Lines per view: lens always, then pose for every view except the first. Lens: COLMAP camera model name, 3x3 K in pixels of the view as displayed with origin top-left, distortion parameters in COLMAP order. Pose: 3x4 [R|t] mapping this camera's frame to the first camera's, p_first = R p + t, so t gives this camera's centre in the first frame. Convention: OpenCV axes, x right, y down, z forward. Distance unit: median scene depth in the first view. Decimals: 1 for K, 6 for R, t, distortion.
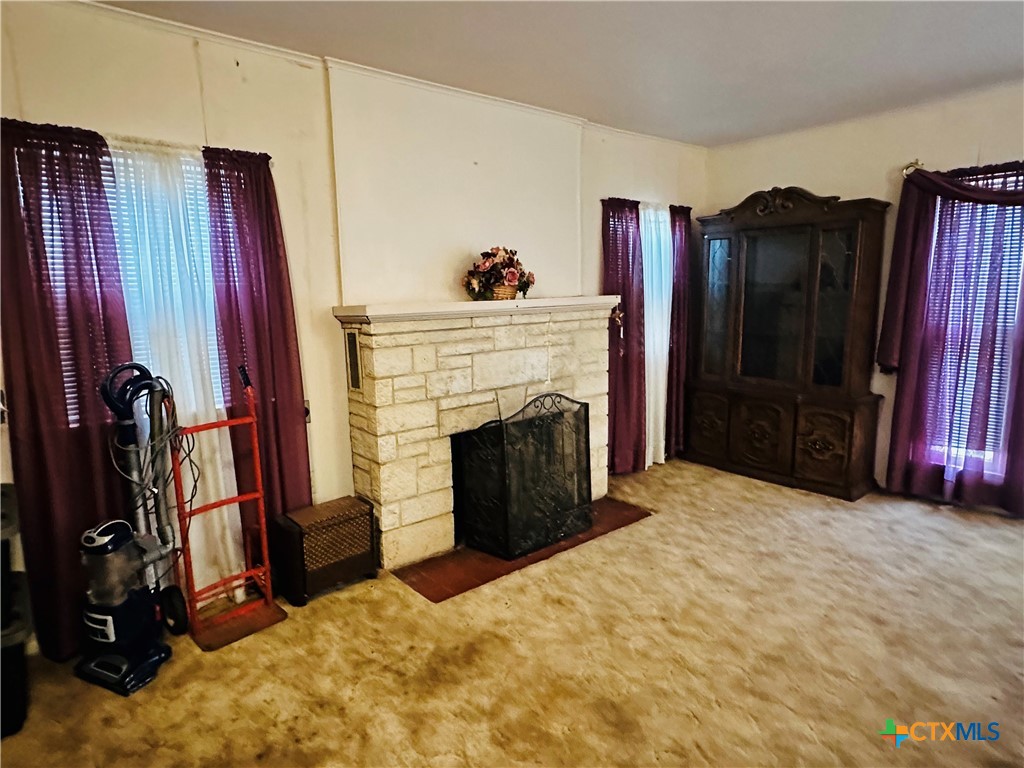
lens RADIAL K [[595.9, 0, 508.3], [0, 595.9, 384.8], [0, 0, 1]] dist [-0.002286, 0.000083]
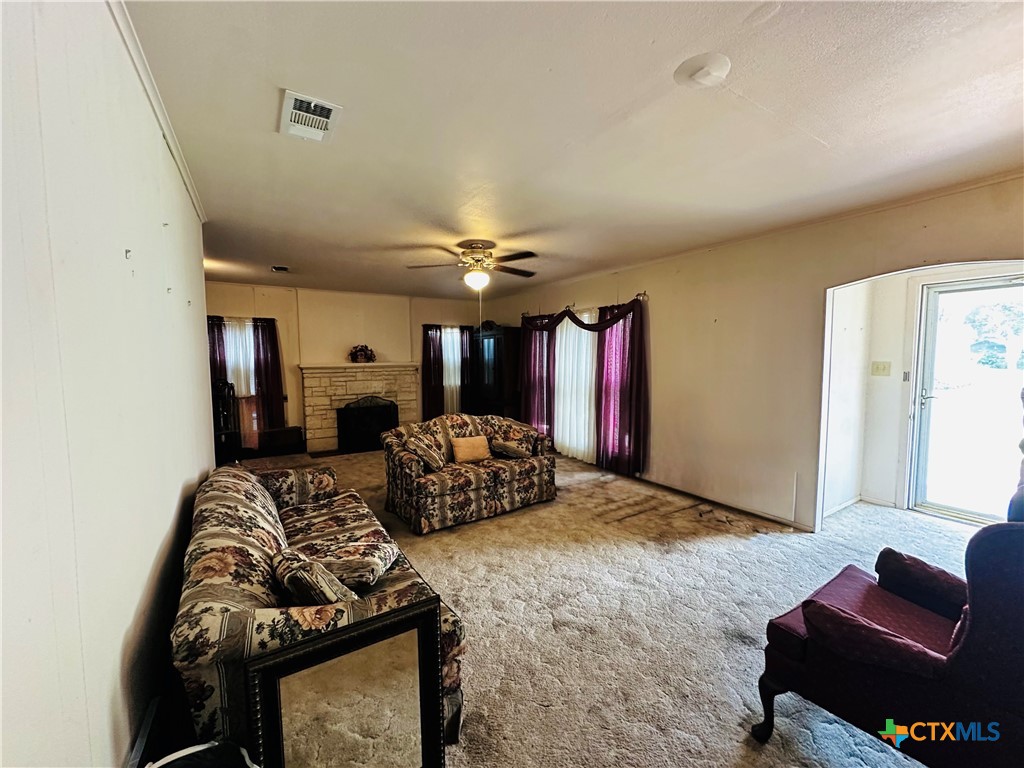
lens RADIAL K [[408.4, 0, 512.0], [0, 408.4, 384.0], [0, 0, 1]] dist [-0.001962, 0.000524]
pose [[0.990185, 0.020268, -0.138283, 1.027471], [-0.032816, 0.995484, -0.089073, 0.113247], [0.135854, 0.092737, 0.986379, -0.858312]]
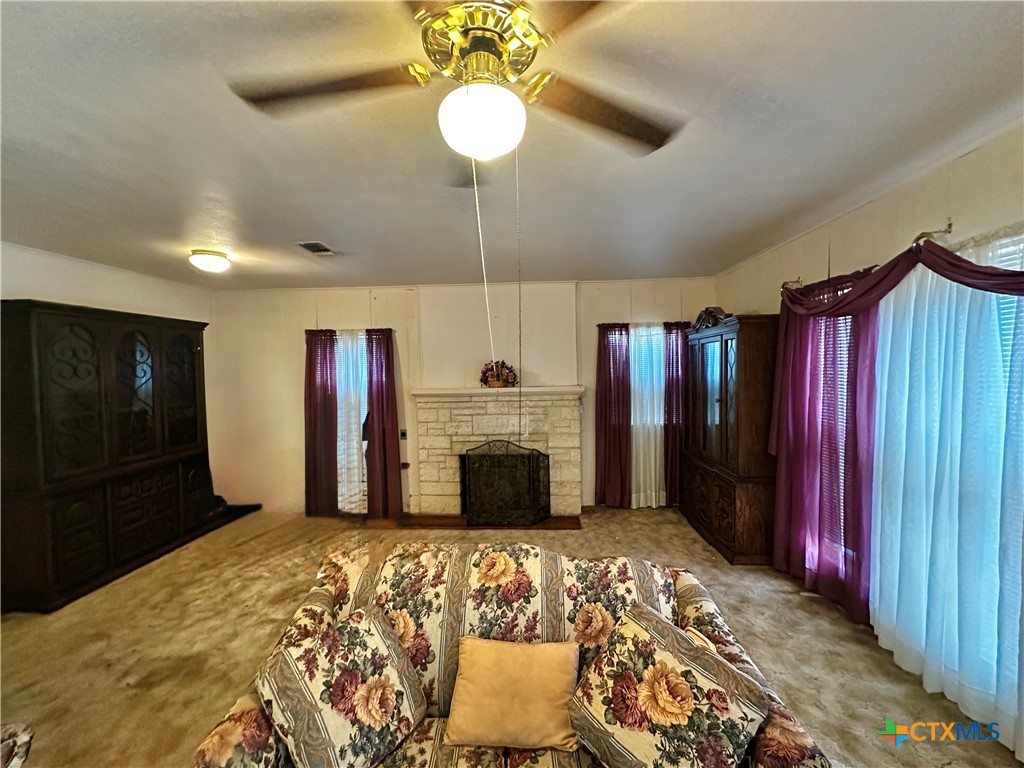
lens RADIAL K [[425.8, 0, 517.9], [0, 425.8, 388.1], [0, 0, 1]] dist [-0.001033, 0.000085]
pose [[0.735058, 0.031076, -0.677292, 1.006791], [-0.102922, 0.992487, -0.066162, -0.063234], [0.670147, 0.118341, 0.732734, 0.068815]]
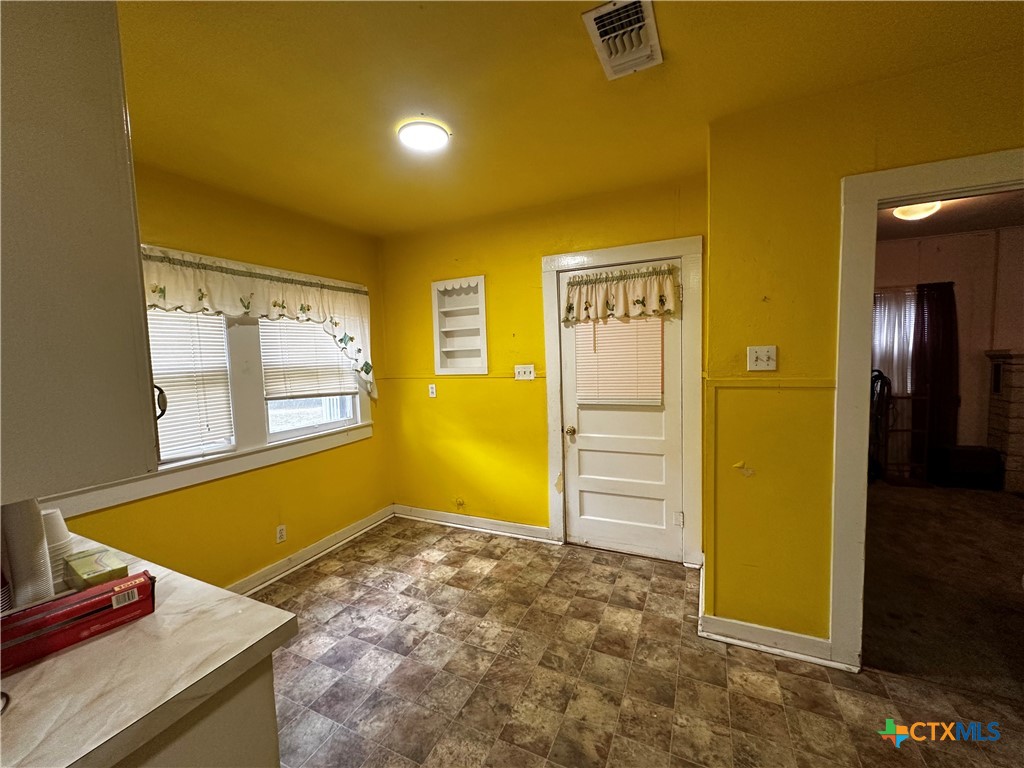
lens RADIAL K [[408.4, 0, 512.0], [0, 408.4, 384.0], [0, 0, 1]] dist [-0.001962, 0.000524]
pose [[0.417779, 0.071254, -0.905750, 0.264090], [-0.126770, 0.991740, 0.019545, 0.143223], [0.899661, 0.106657, 0.423361, -0.909045]]
